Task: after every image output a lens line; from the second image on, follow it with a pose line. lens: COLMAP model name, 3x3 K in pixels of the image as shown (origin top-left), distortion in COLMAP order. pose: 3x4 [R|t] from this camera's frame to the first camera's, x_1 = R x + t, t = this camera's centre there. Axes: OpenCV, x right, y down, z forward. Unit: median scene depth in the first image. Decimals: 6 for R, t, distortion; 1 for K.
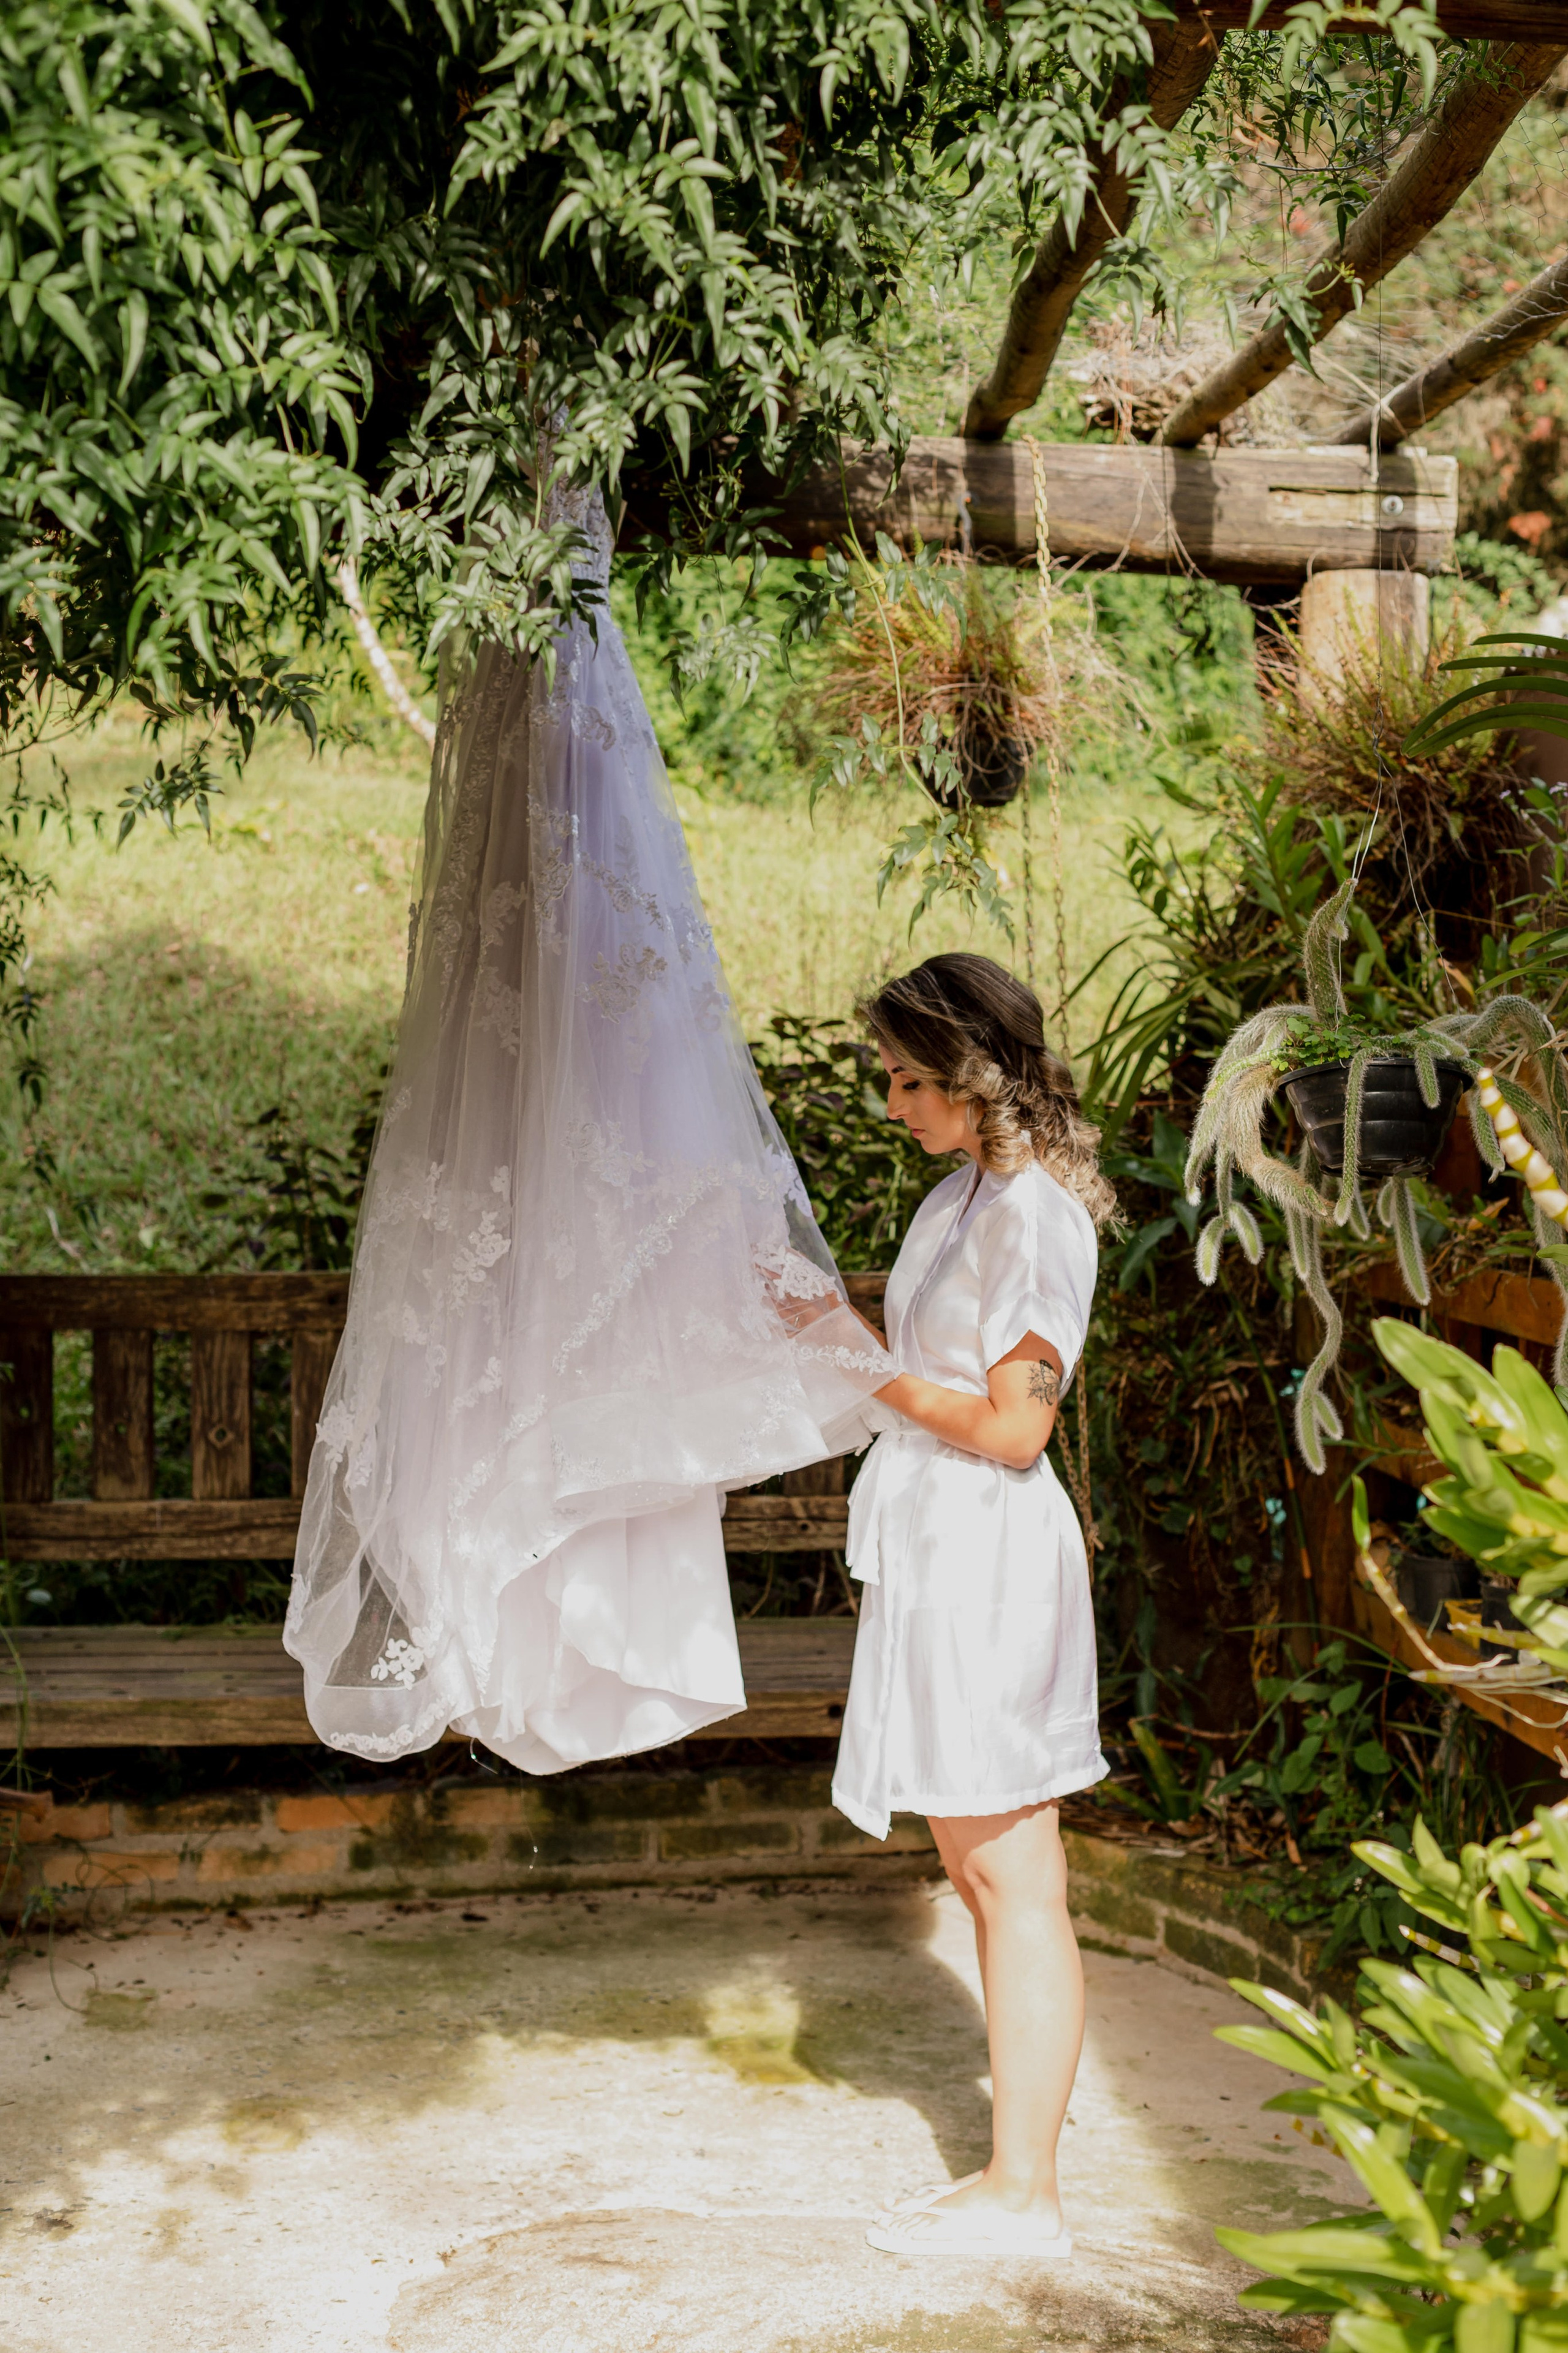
lens RADIAL K [[3361.7, 0, 784.0], [0, 3361.7, 1176.5], [0, 0, 1]] dist [0.012045, 0.054387]
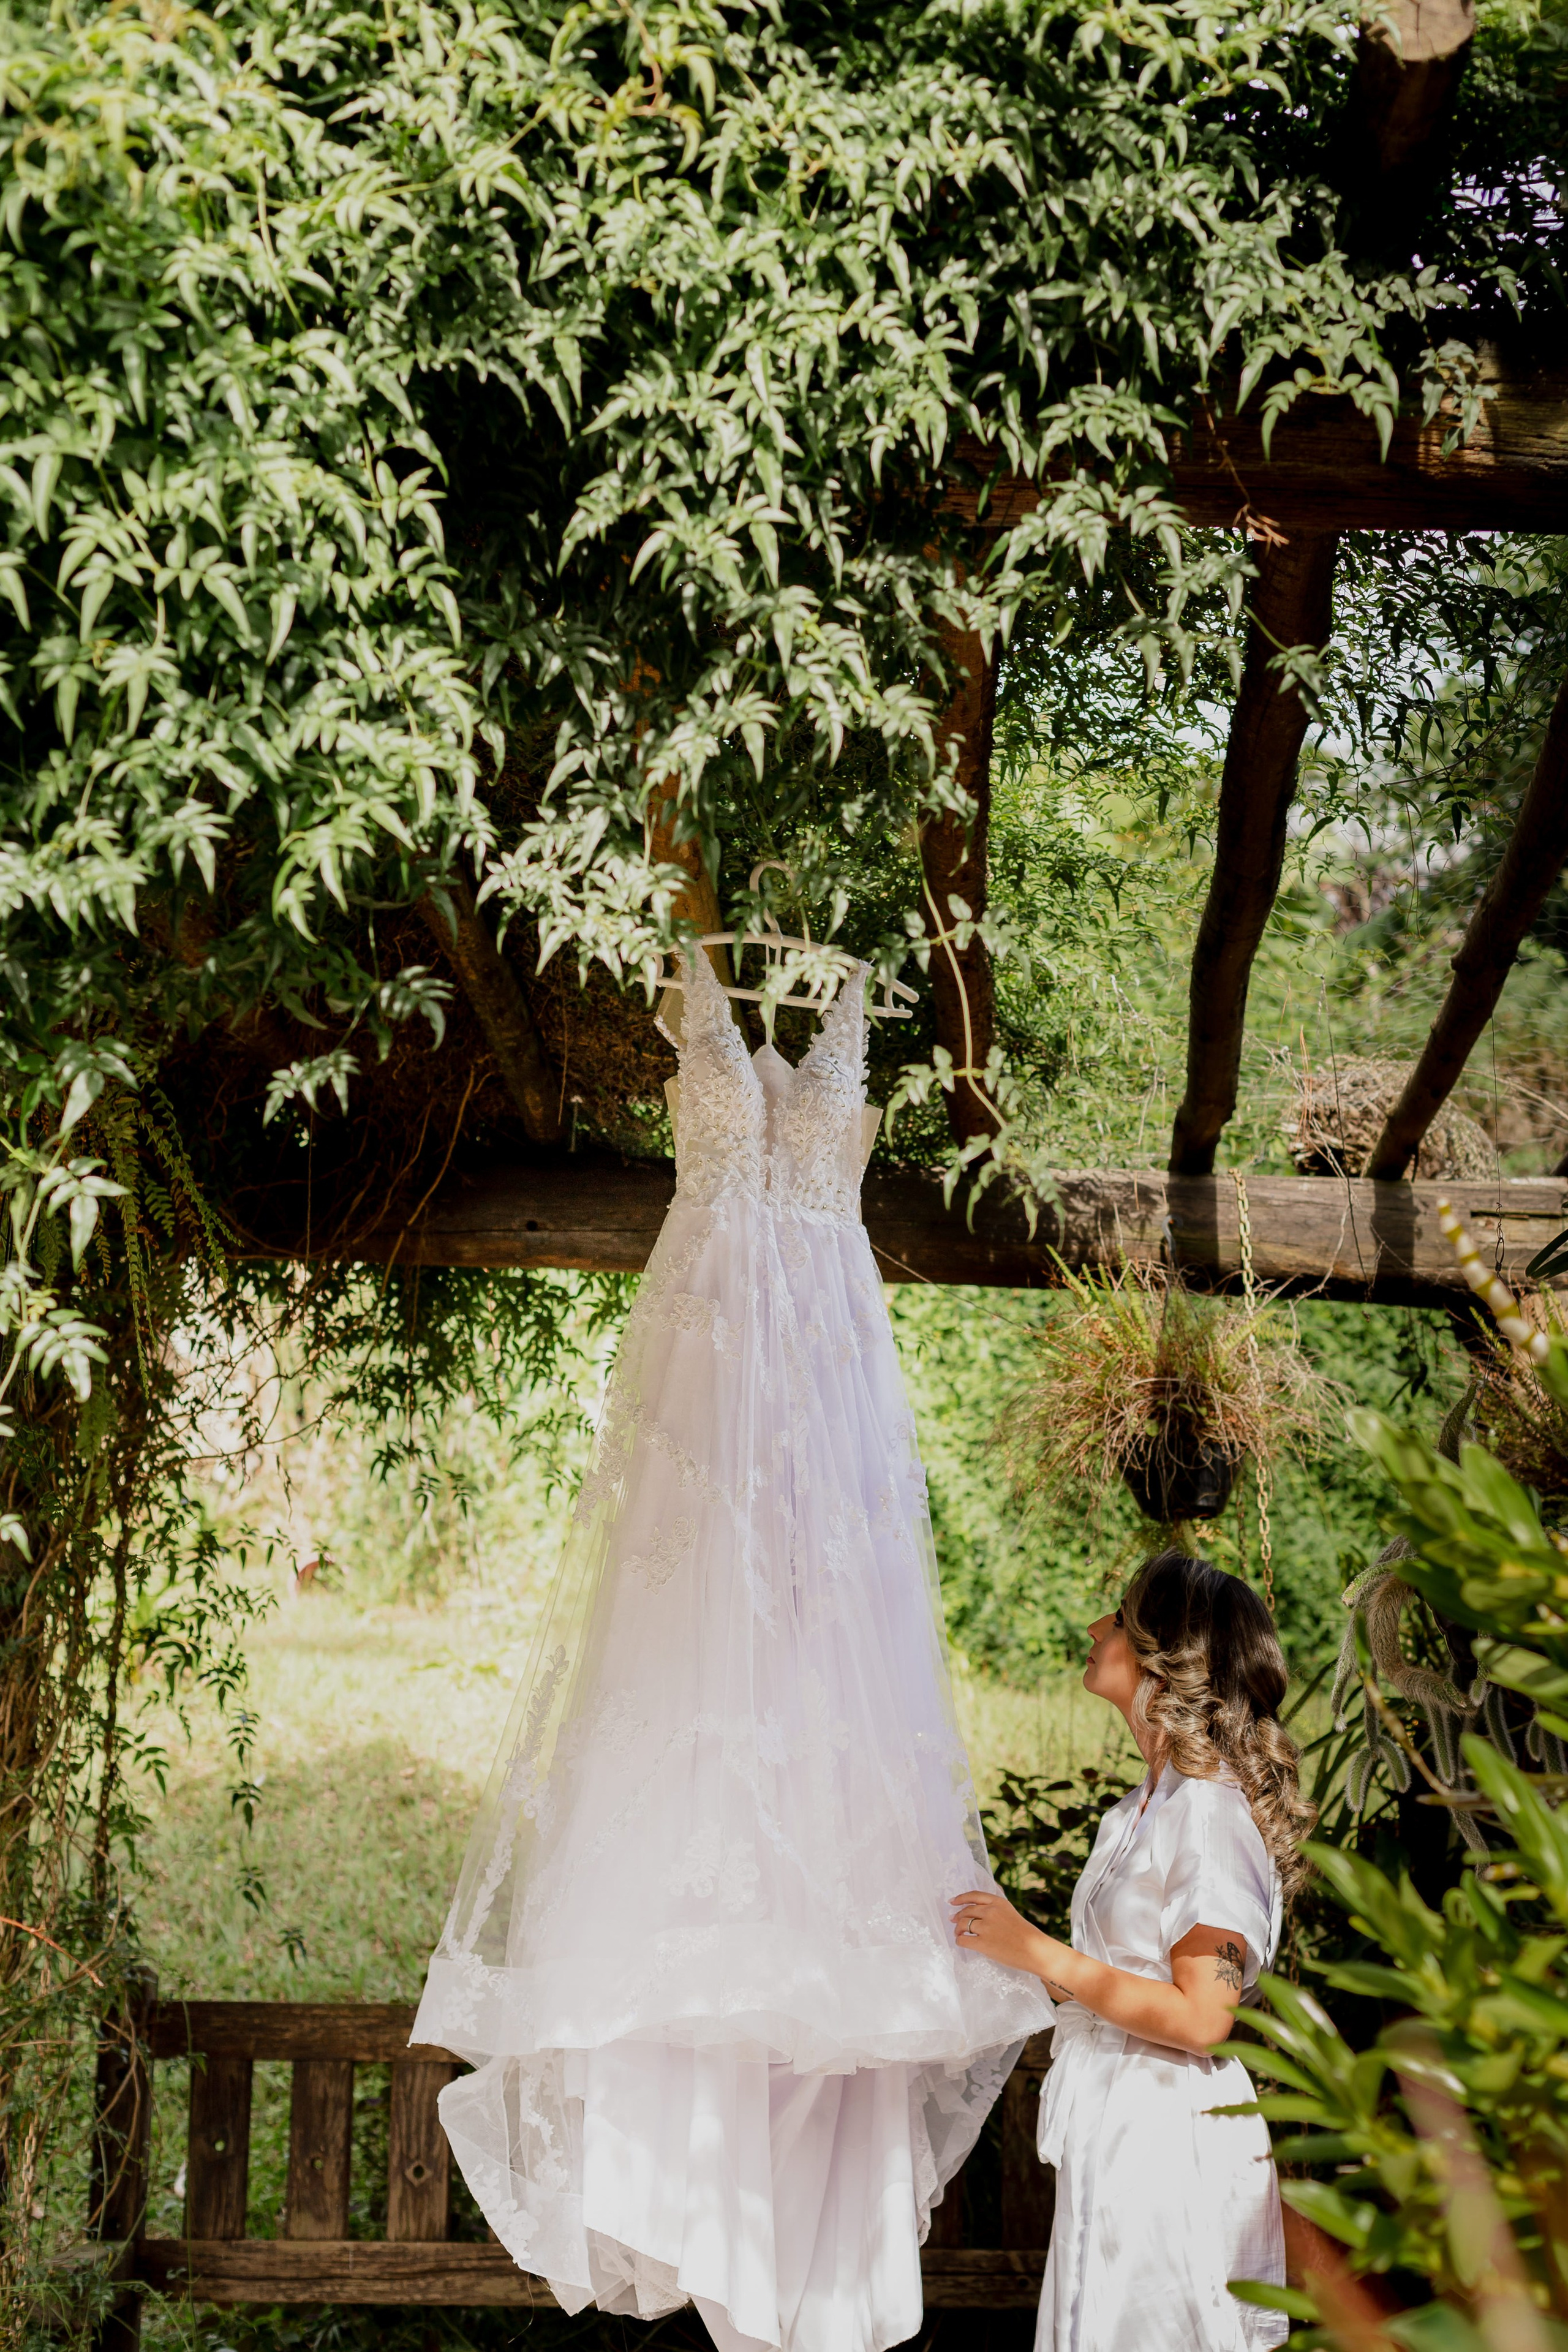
lens RADIAL K [[3396.9, 0, 784.0], [0, 3396.9, 1176.0], [0, 0, 1]] dist [0.110110, -0.427890]
pose [[0.997486, -0.008132, -0.070392, 0.060127], [-0.008875, 0.971232, -0.237972, 0.200979], [0.070303, 0.237998, 0.968718, -0.102296]]
